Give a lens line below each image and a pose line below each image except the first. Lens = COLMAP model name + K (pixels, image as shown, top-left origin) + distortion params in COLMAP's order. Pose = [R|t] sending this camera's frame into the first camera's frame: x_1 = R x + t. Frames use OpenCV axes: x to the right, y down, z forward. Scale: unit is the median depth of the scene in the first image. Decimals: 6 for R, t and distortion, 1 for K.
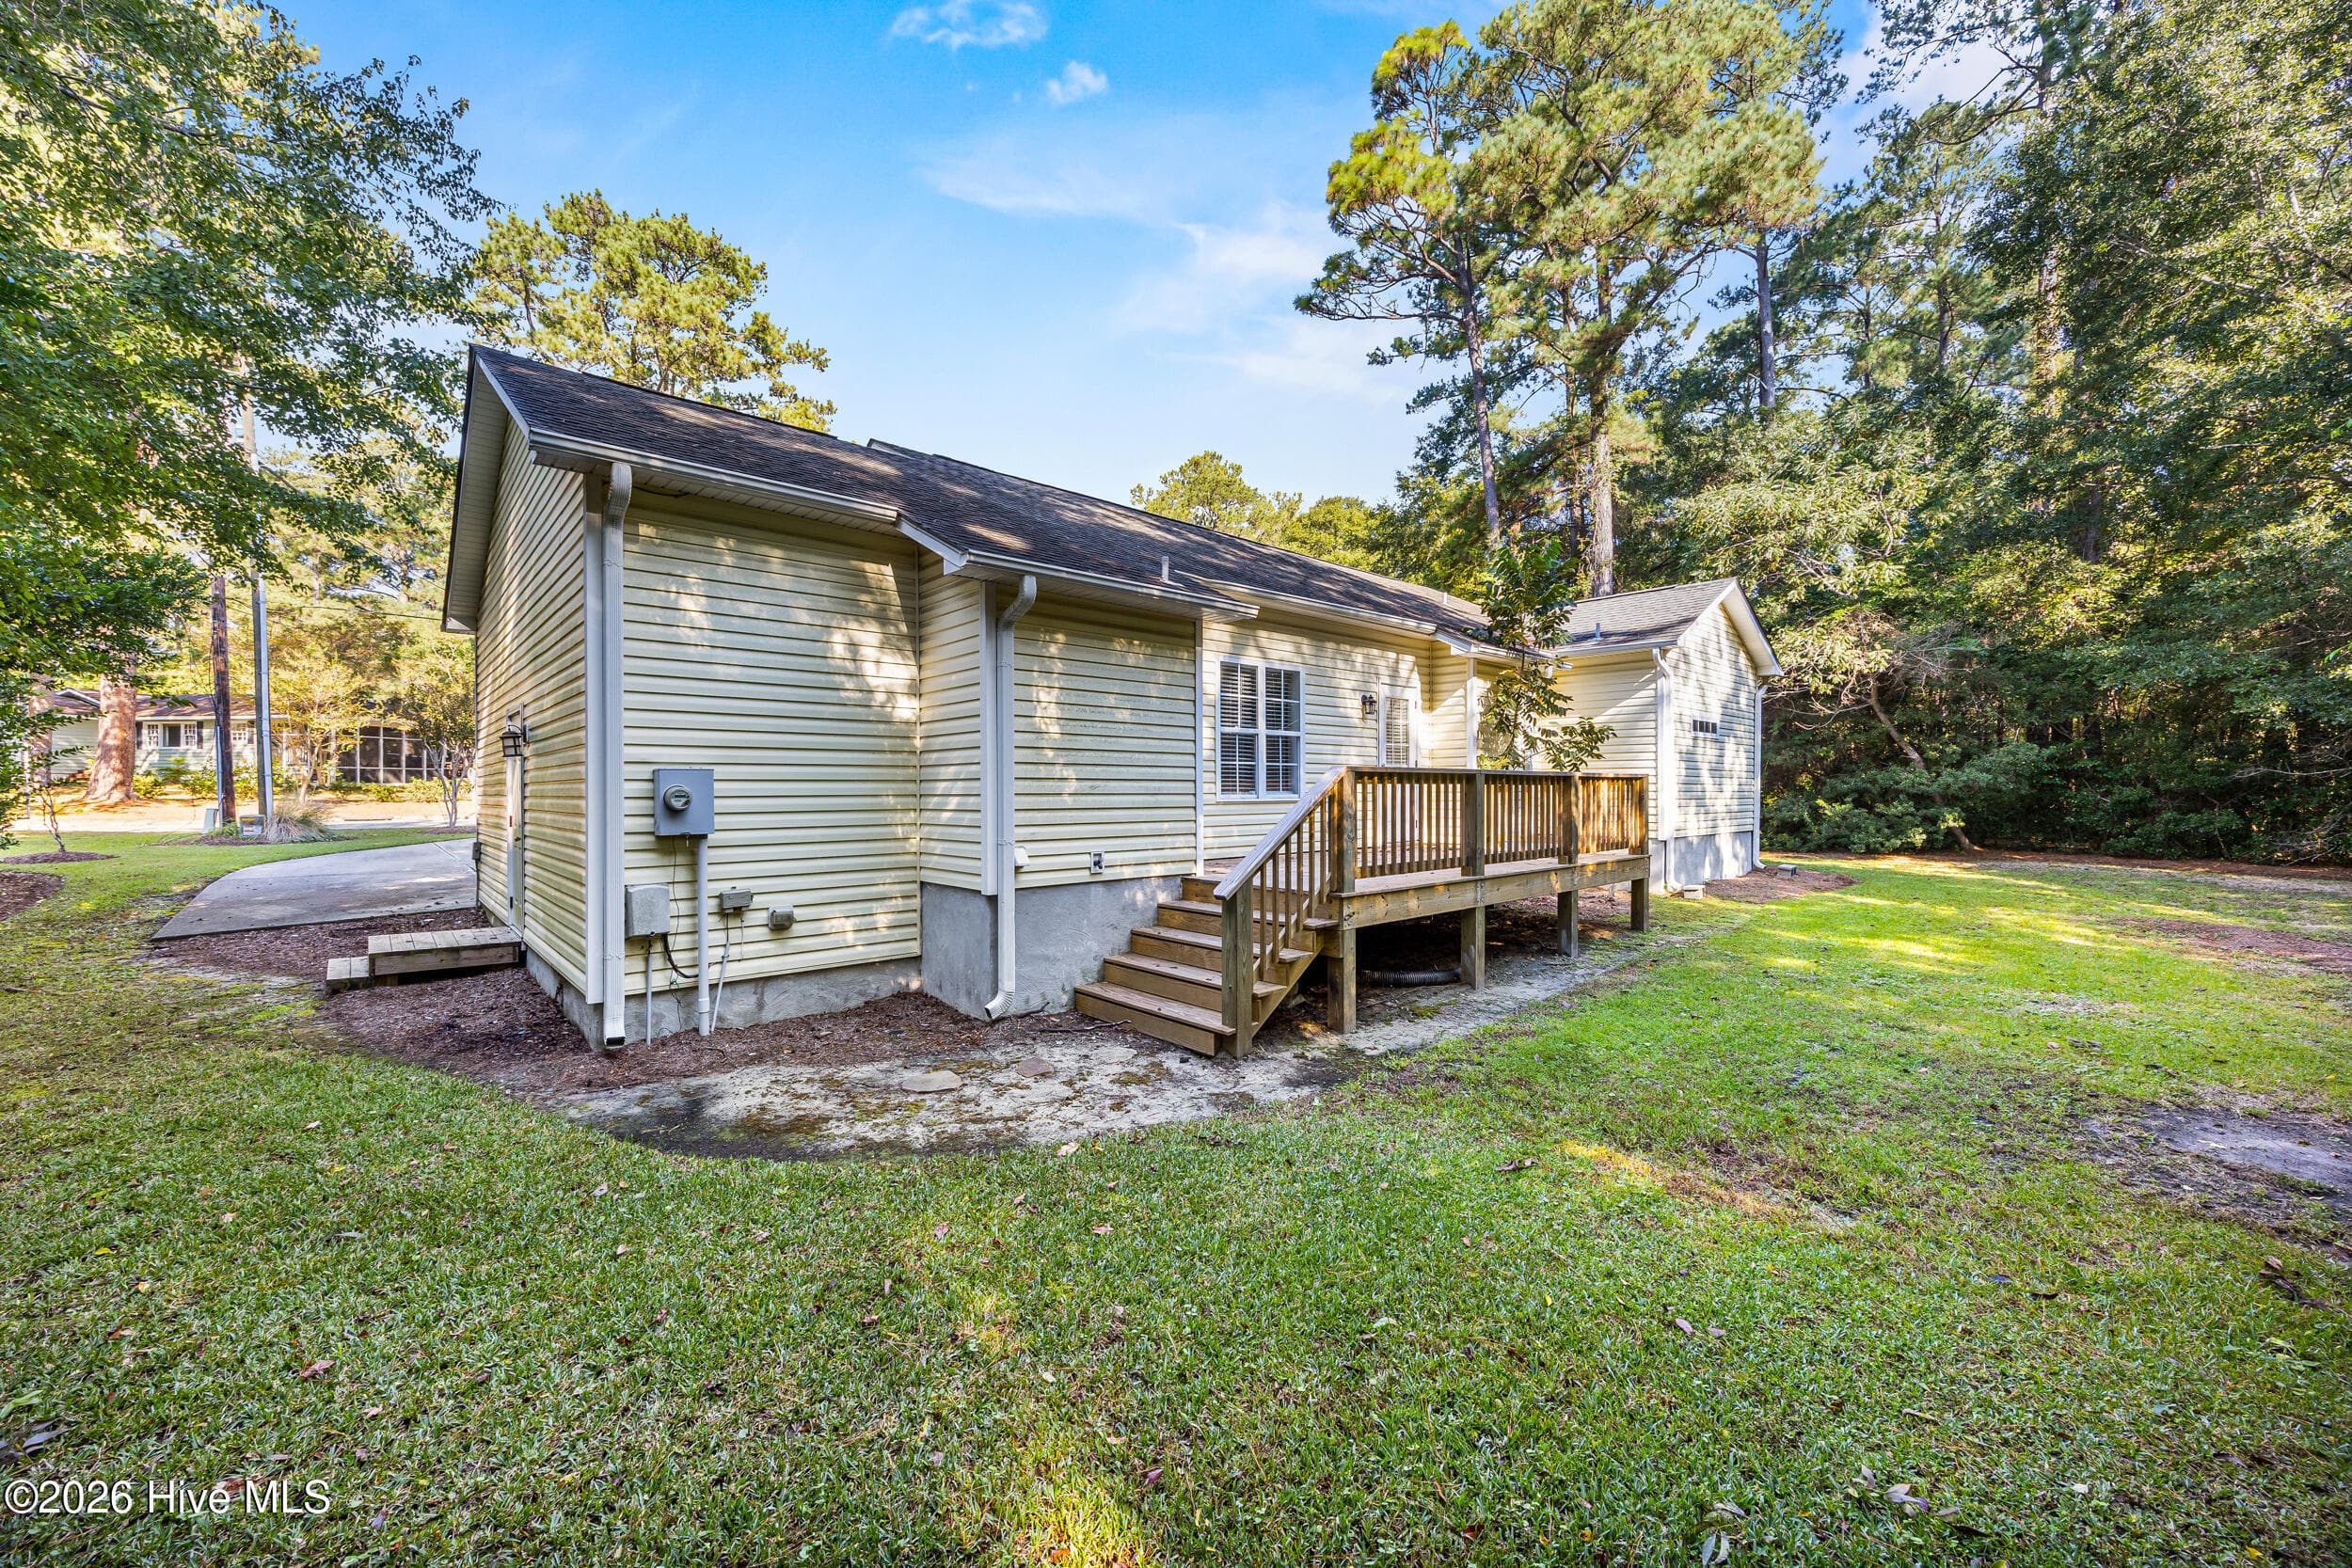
lens RADIAL K [[924.2, 0, 1176.0], [0, 924.2, 784.0], [0, 0, 1]] dist [0.000156, 0.000019]
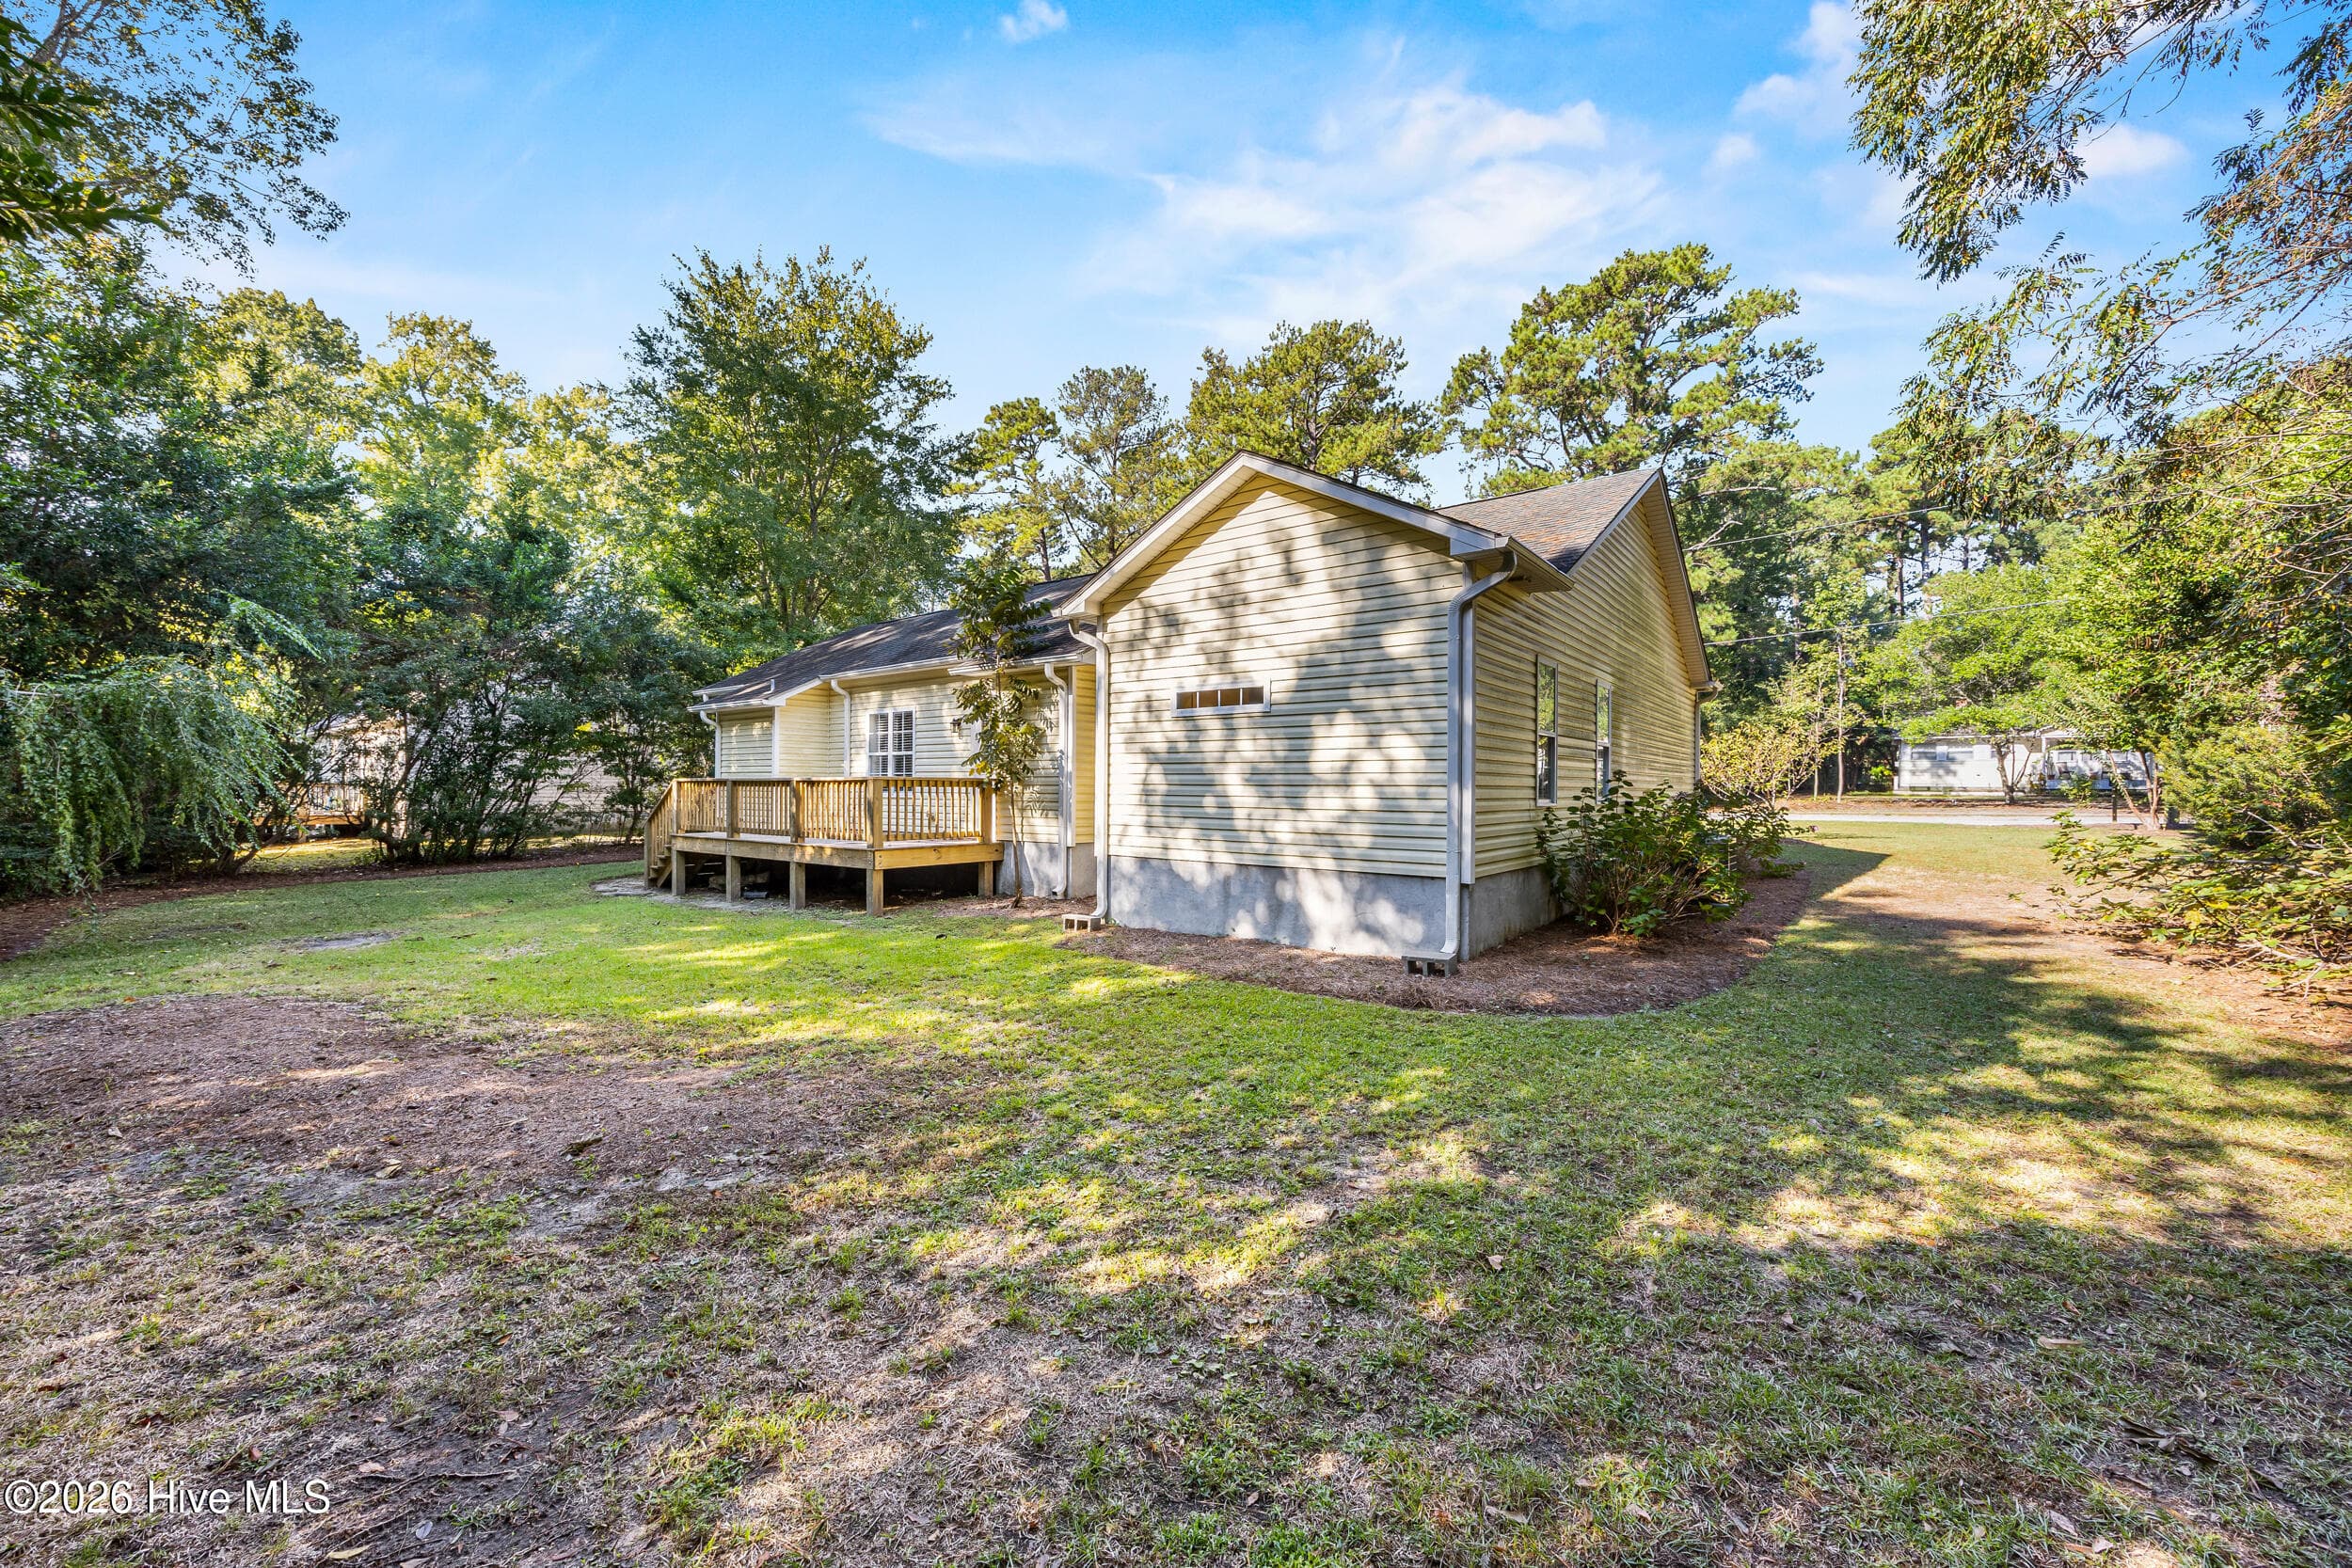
lens RADIAL K [[895.6, 0, 1176.6], [0, 895.6, 792.5], [0, 0, 1]] dist [-0.003481, 0.000017]
pose [[0.165519, 0.018848, -0.986026, 1.773834], [-0.001324, 0.999821, 0.018890, -0.019474], [0.986206, -0.001821, 0.165514, 1.268180]]
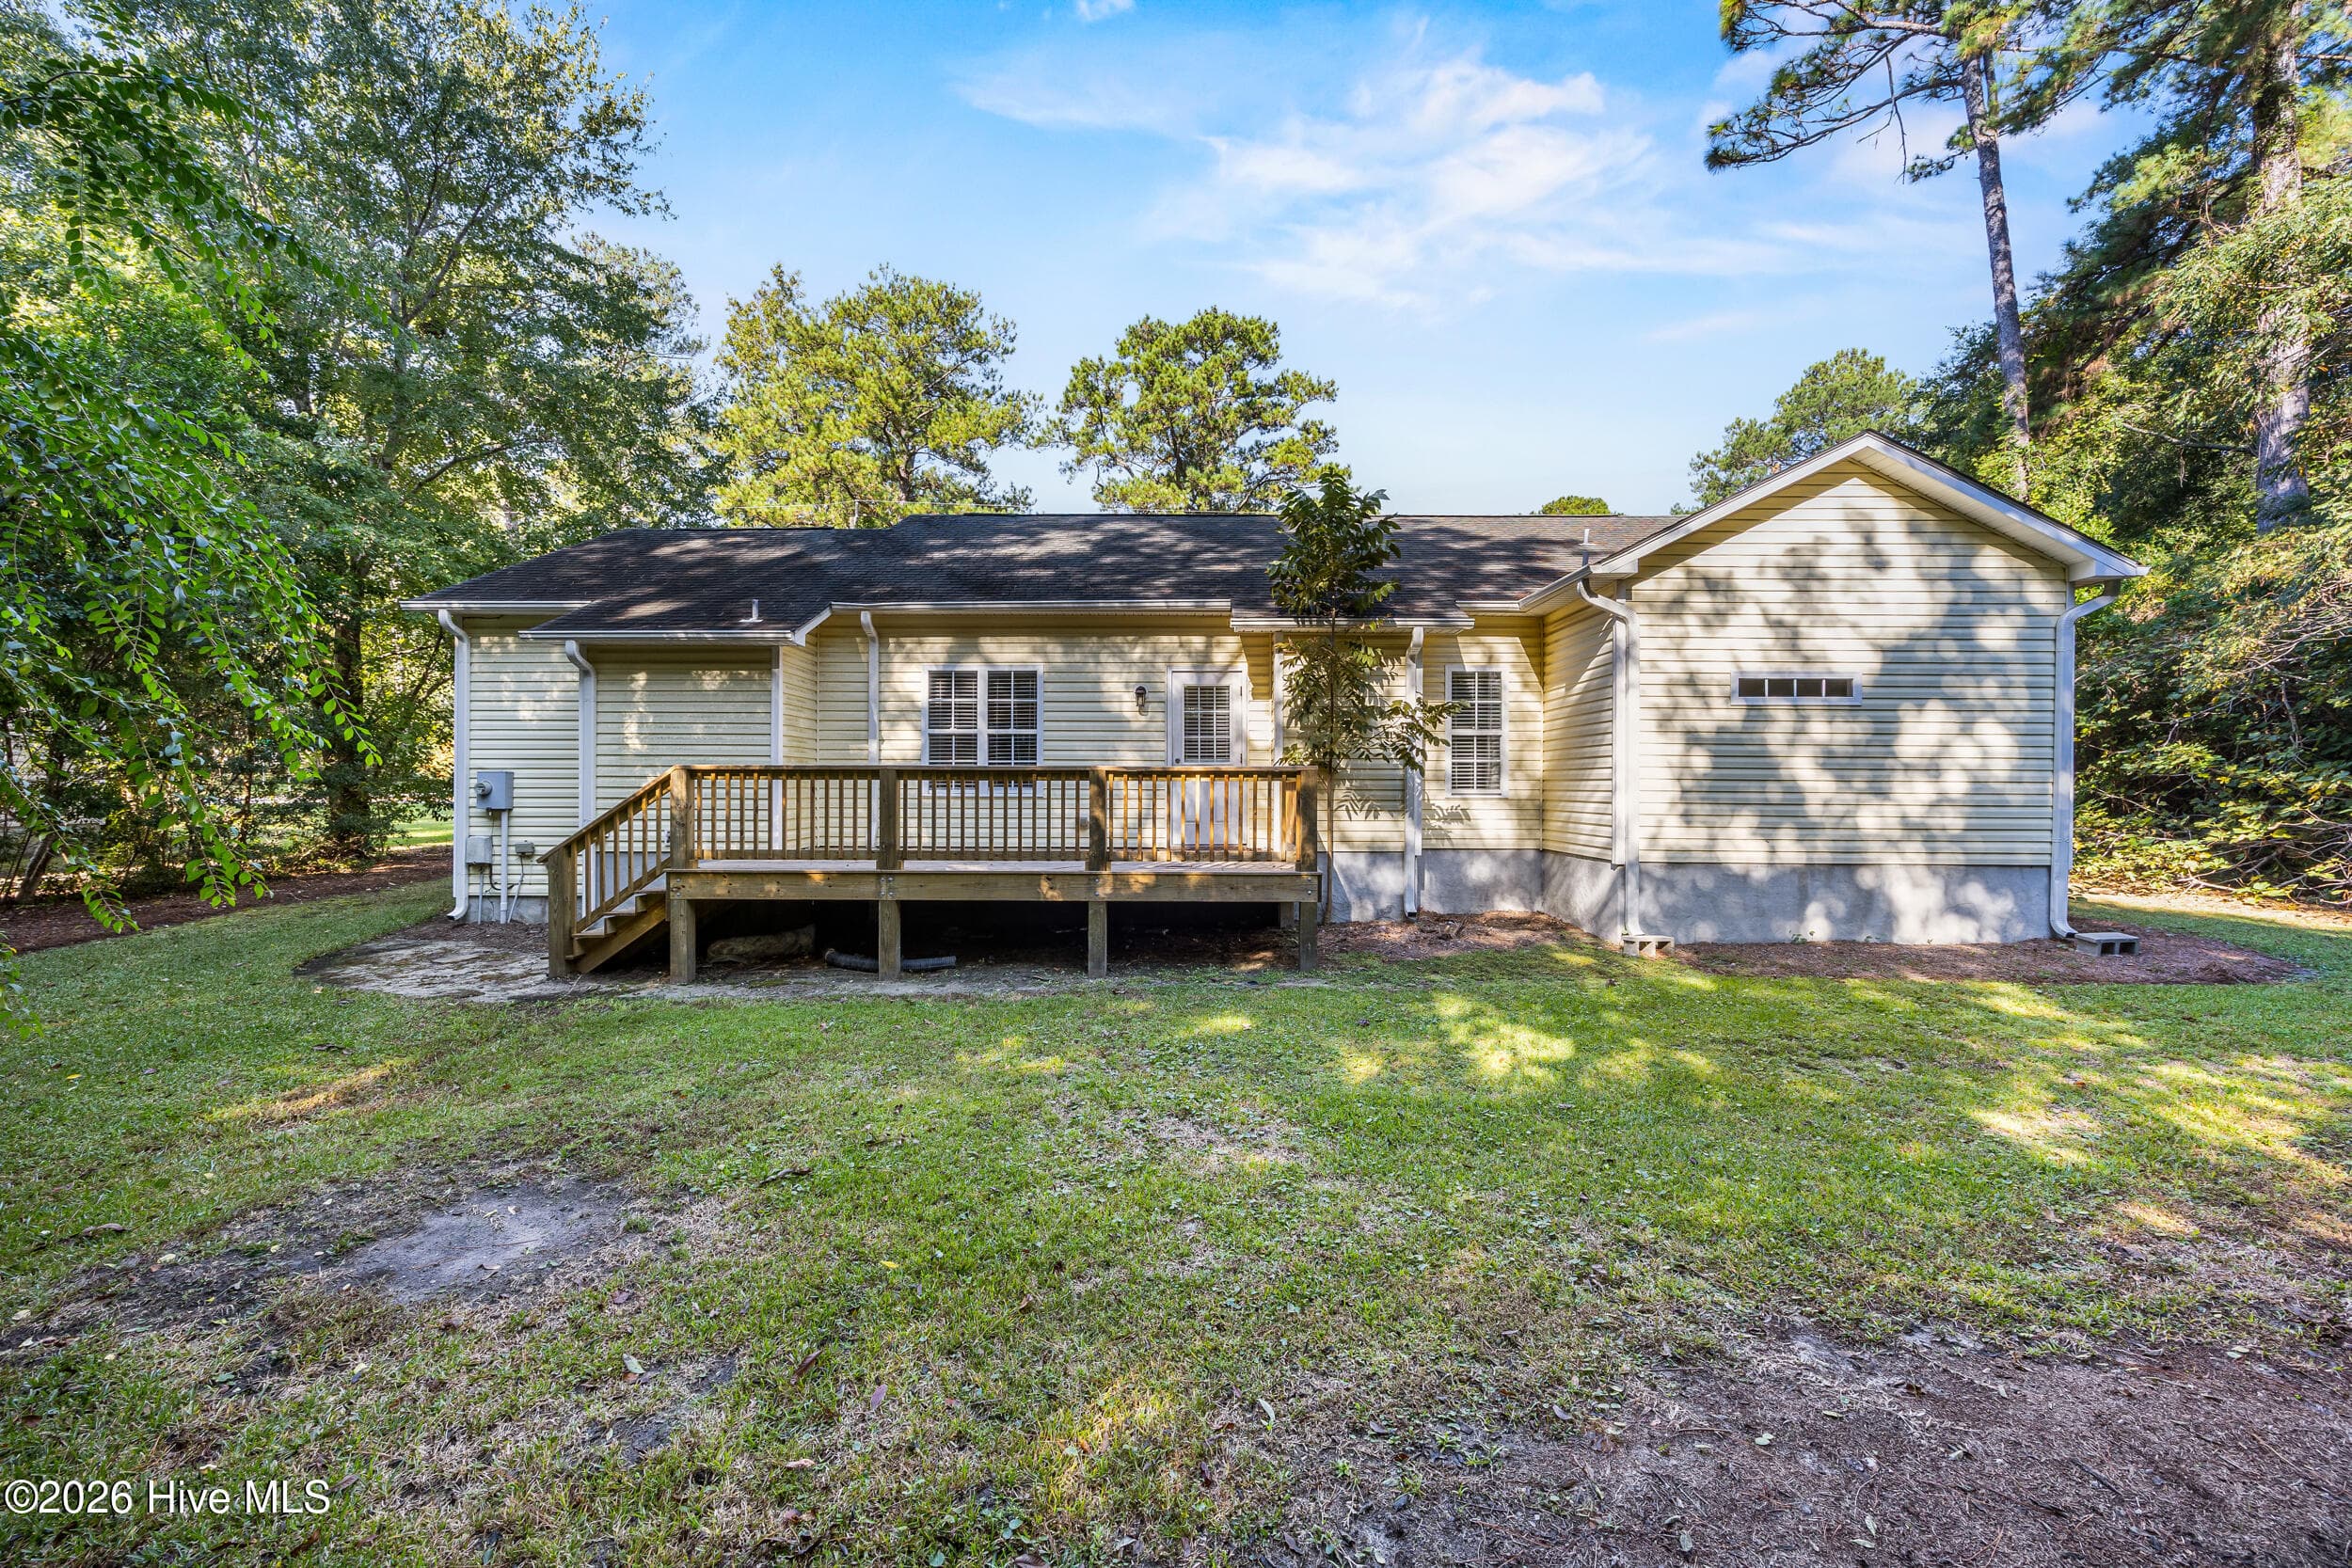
lens RADIAL K [[903.3, 0, 1148.5], [0, 903.3, 782.0], [0, 0, 1]] dist [0.000385, 0.000091]
pose [[0.725490, 0.002870, -0.688227, 0.982500], [-0.000567, 0.999993, 0.003574, -0.002209], [0.688232, -0.002203, 0.725487, 0.379922]]
